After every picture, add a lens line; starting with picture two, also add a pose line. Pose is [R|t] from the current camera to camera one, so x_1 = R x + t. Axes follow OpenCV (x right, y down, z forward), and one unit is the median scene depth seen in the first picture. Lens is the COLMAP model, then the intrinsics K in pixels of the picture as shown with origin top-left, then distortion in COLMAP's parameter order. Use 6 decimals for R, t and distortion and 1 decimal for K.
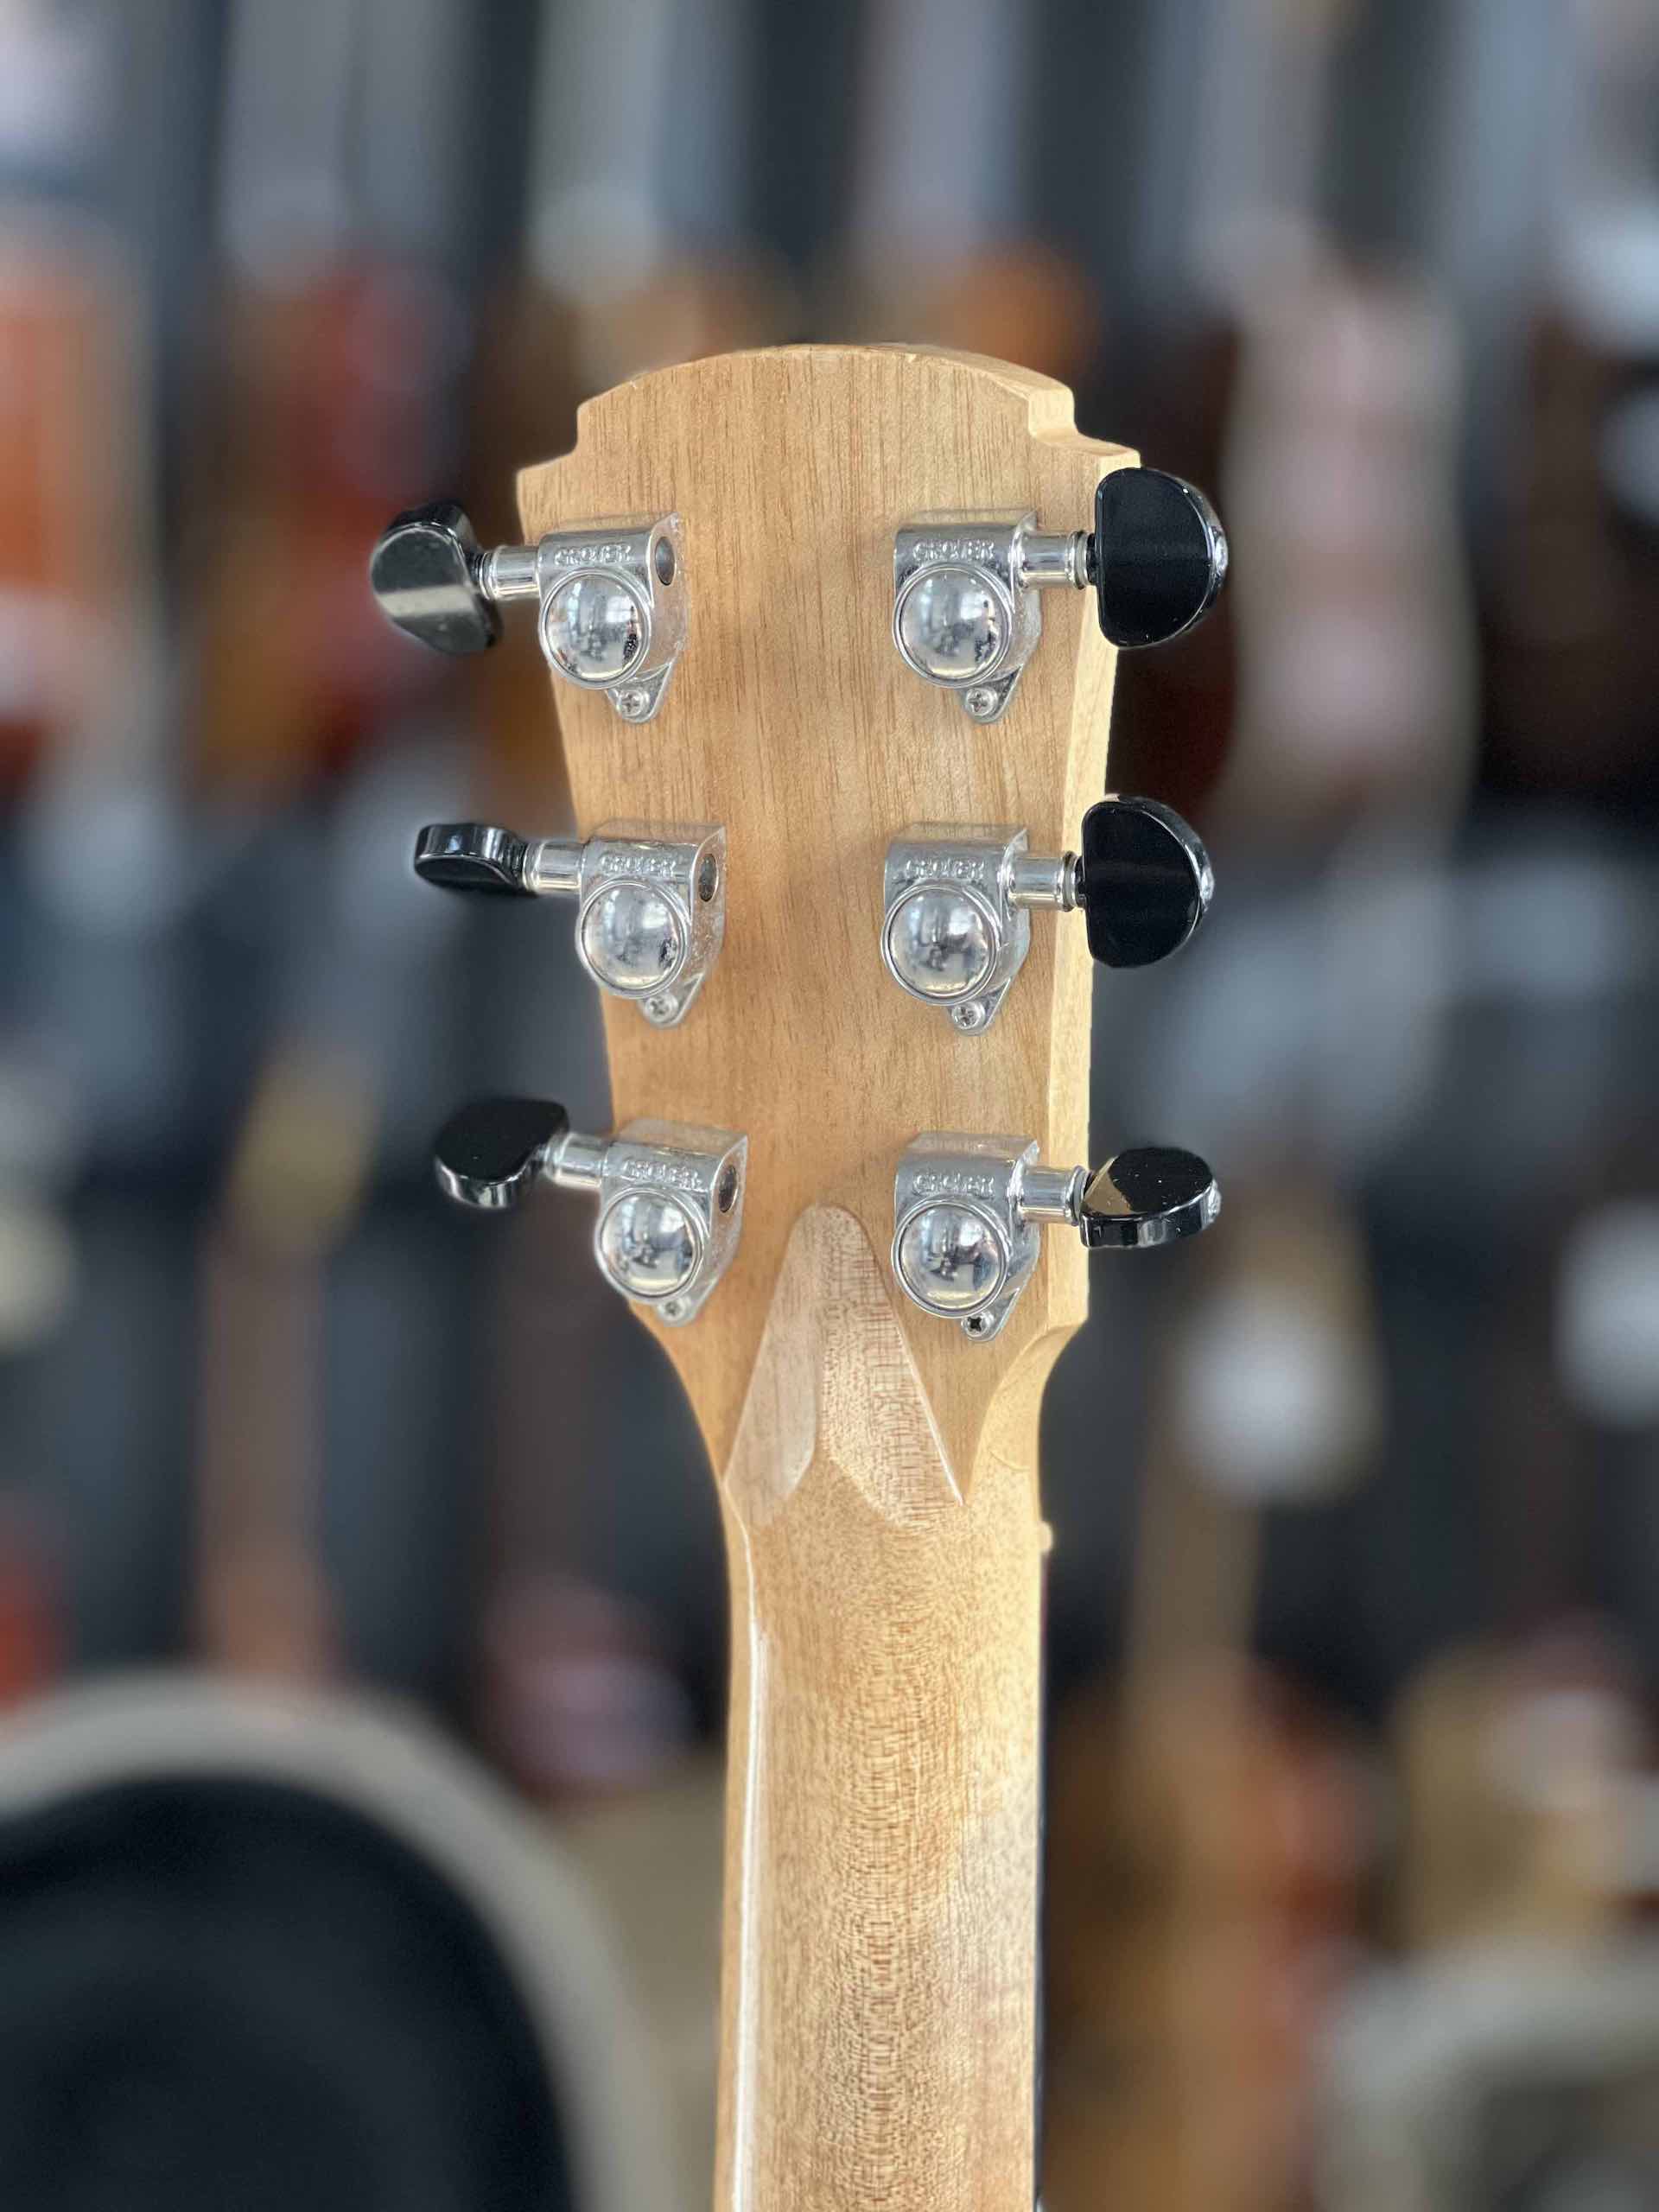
lens RADIAL K [[4928.7, 0, 829.3], [0, 4928.7, 1098.1], [0, 0, 1]] dist [0.102202, 0.000000]
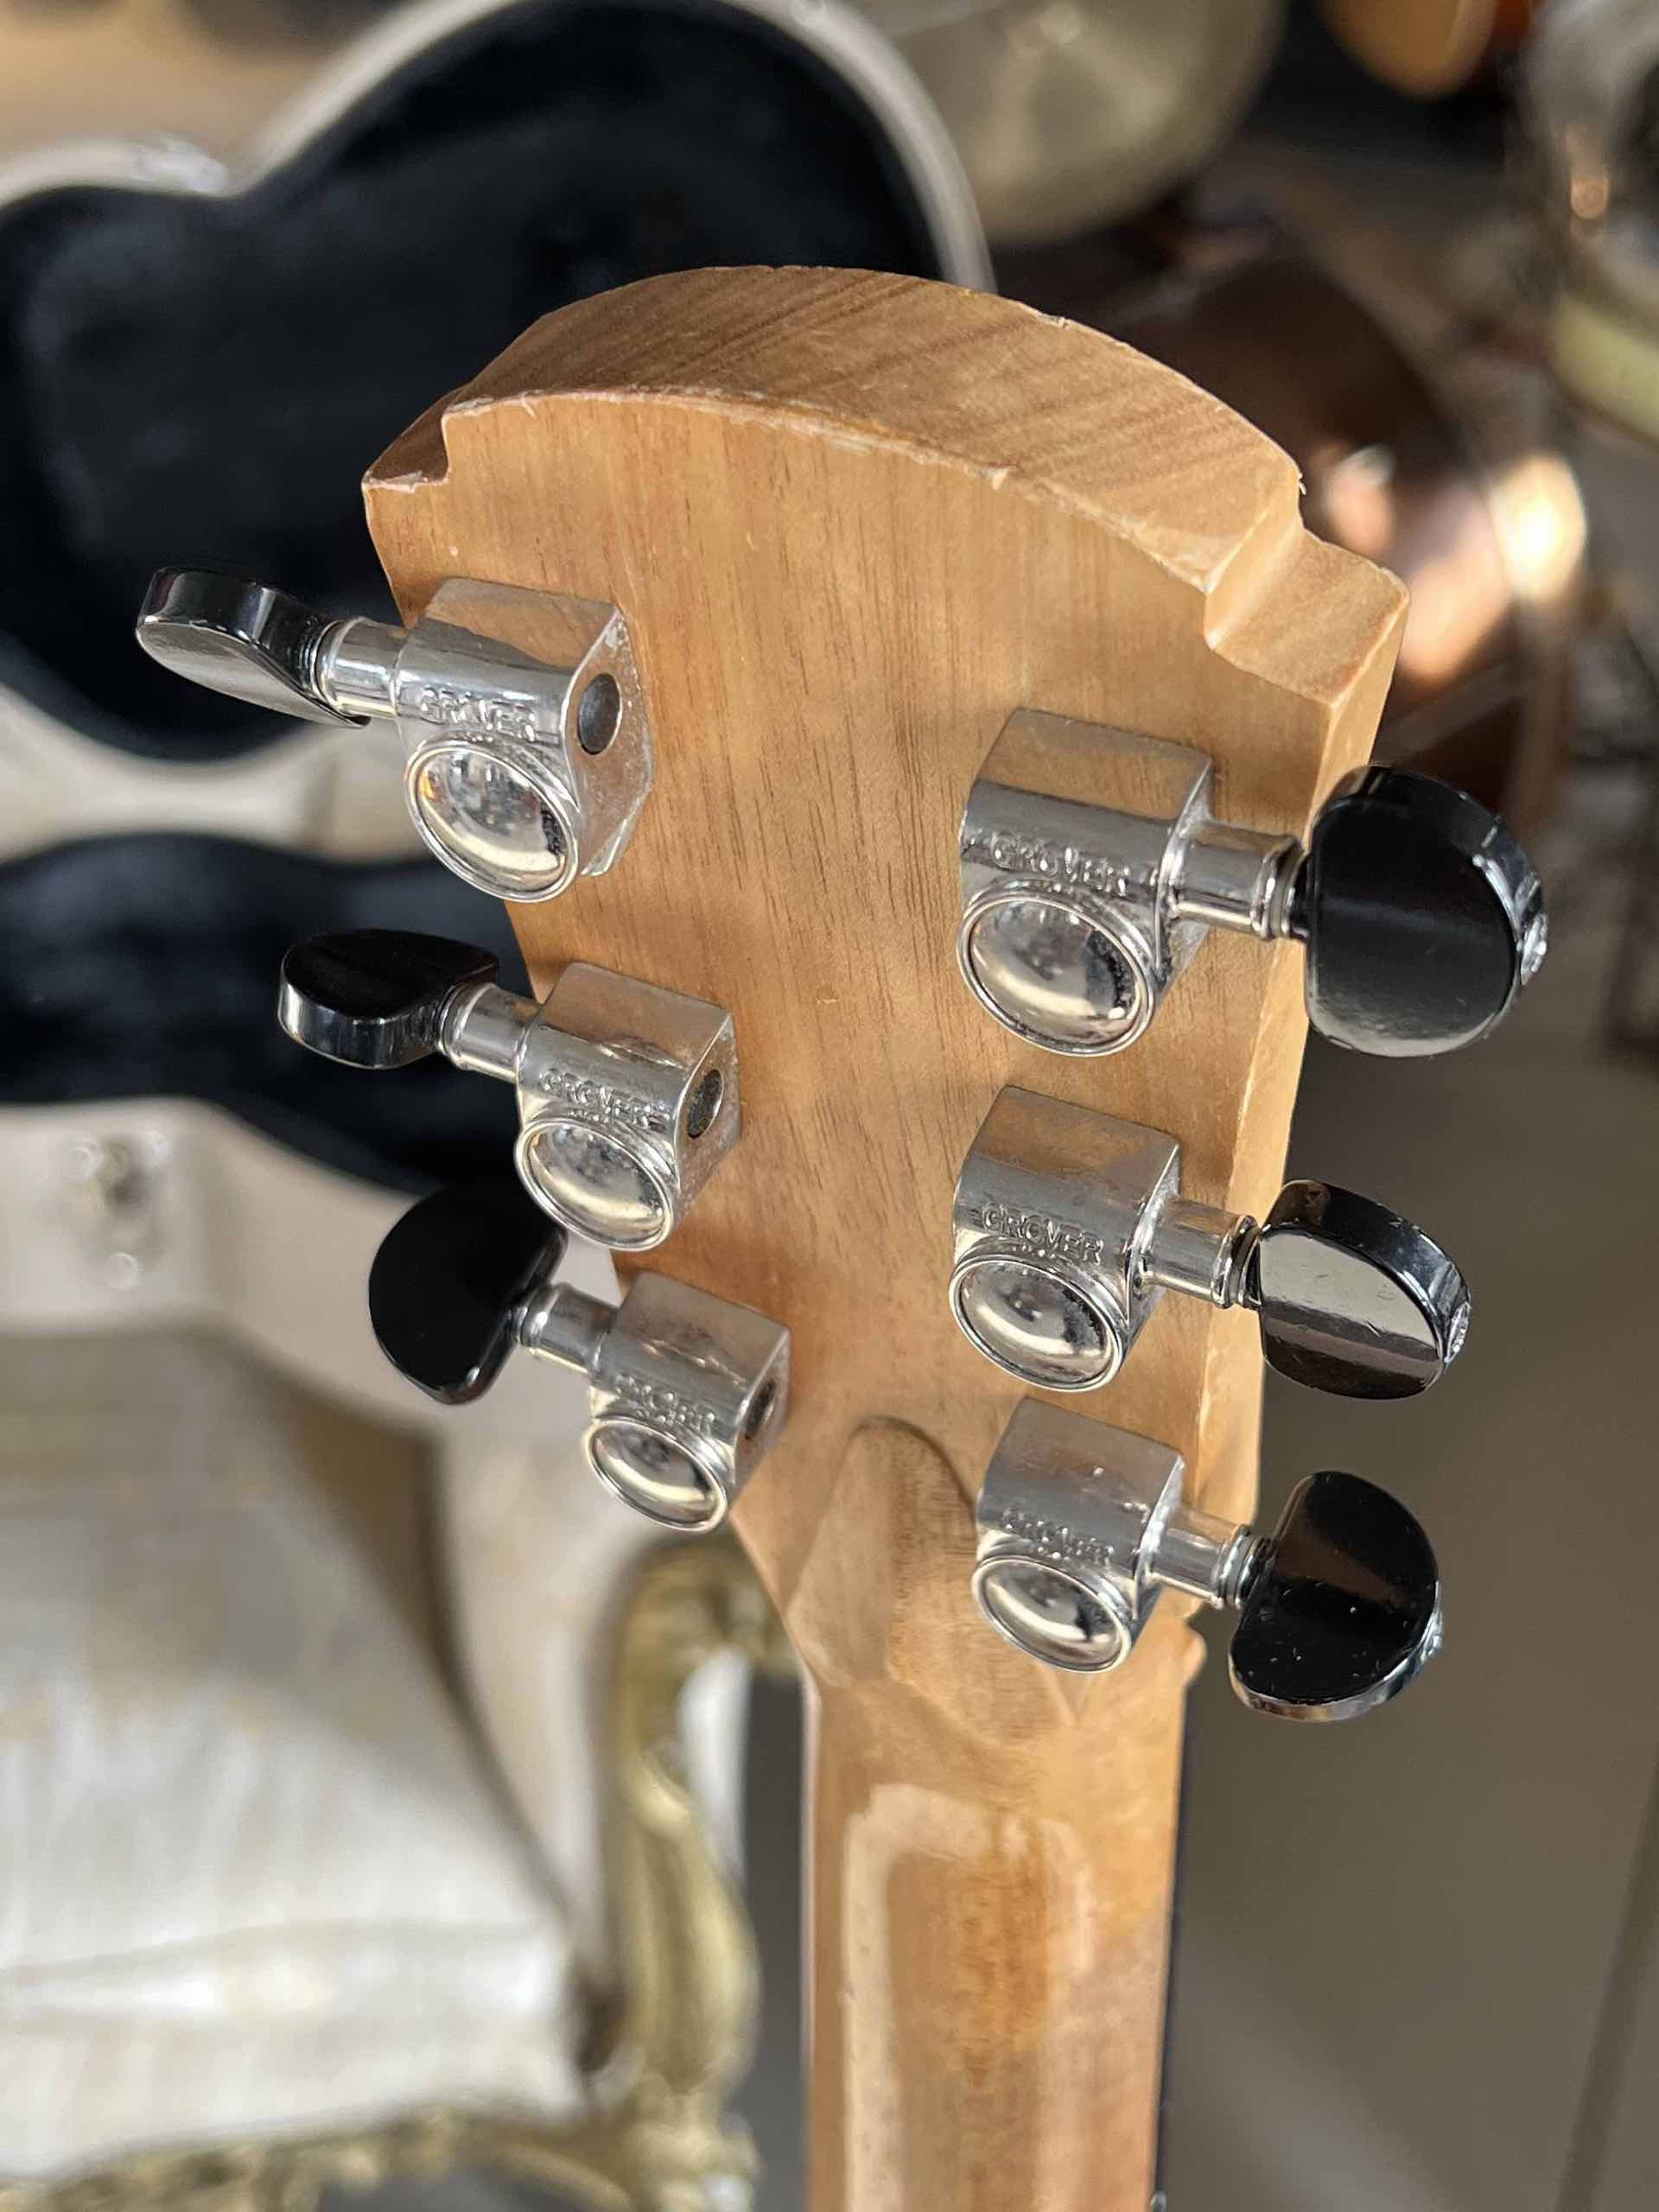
lens RADIAL K [[3101.1, 0, 817.4], [0, 3101.1, 1104.0], [0, 0, 1]] dist [0.157791, 0.000000]
pose [[0.994288, 0.034024, -0.101160, 0.033498], [0.030839, 0.815809, 0.577498, -0.288492], [0.102176, -0.577319, 0.810100, 0.662840]]
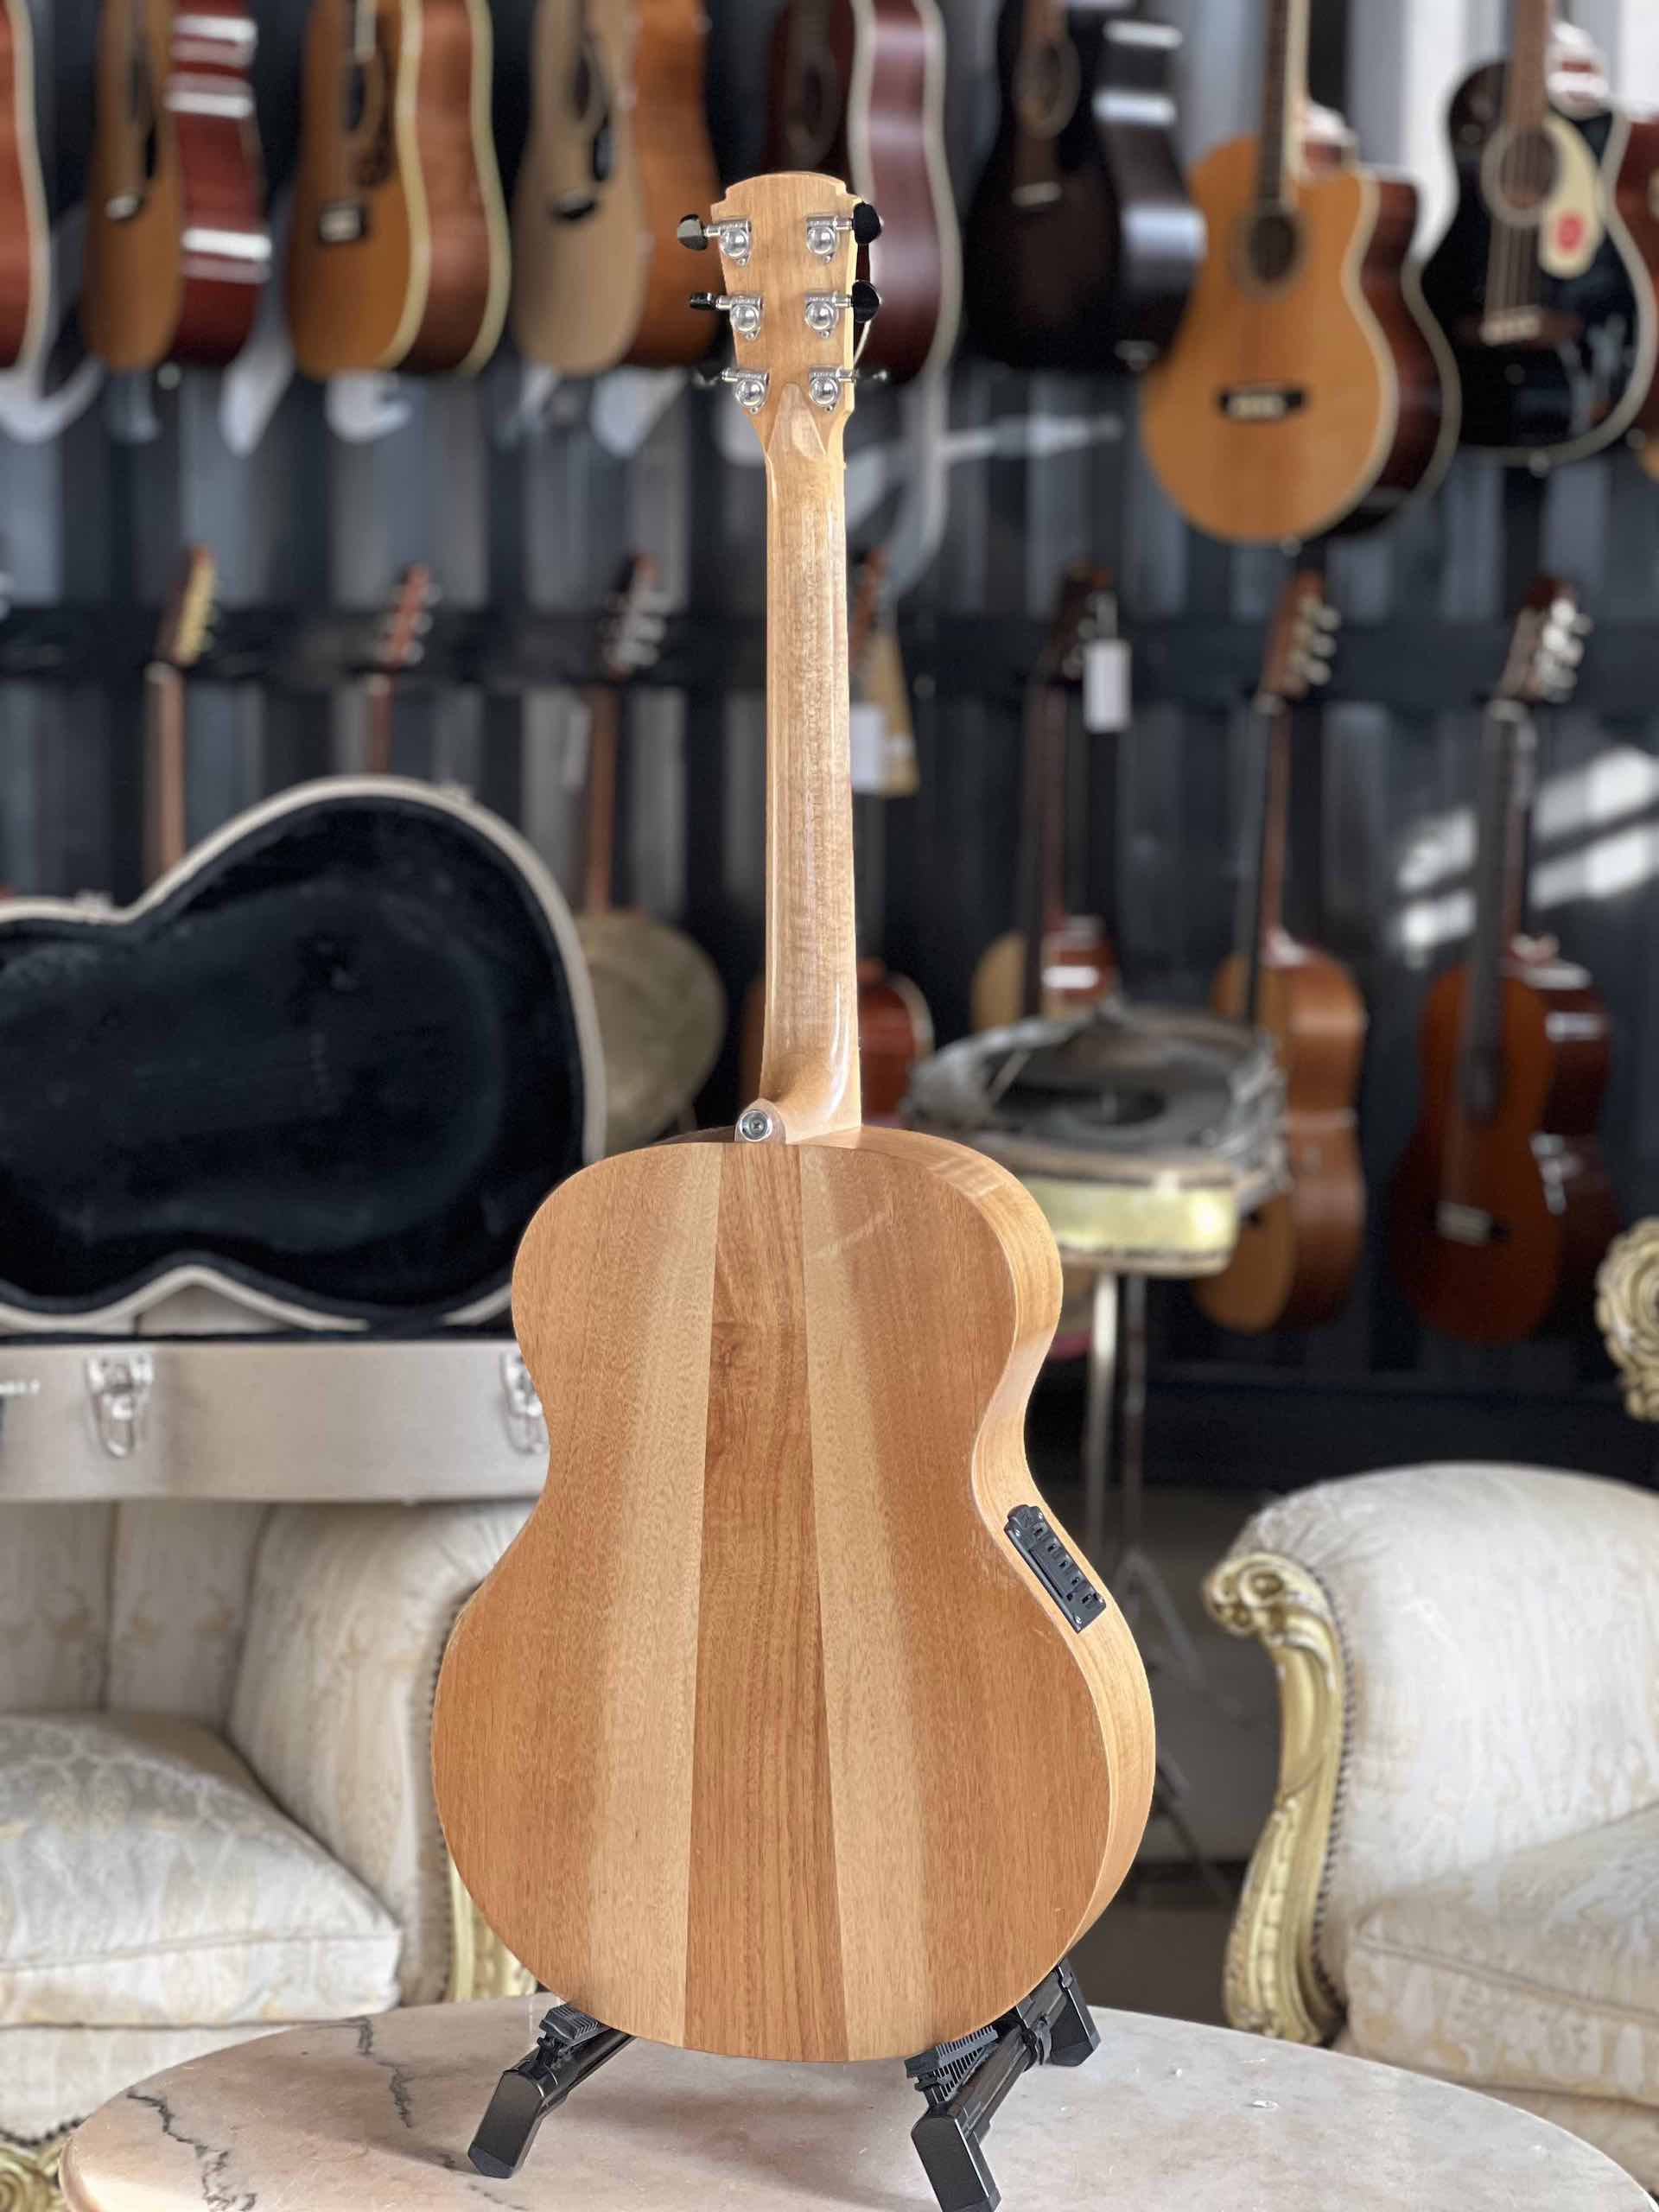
lens RADIAL K [[4928.7, 0, 835.7], [0, 4928.7, 1088.4], [0, 0, 1]] dist [0.102202, 0.000000]
pose [[0.995832, -0.037172, 0.083291, -0.336543], [0.030369, 0.996210, 0.081505, 0.279466], [-0.086005, -0.078636, 0.993187, -3.226816]]
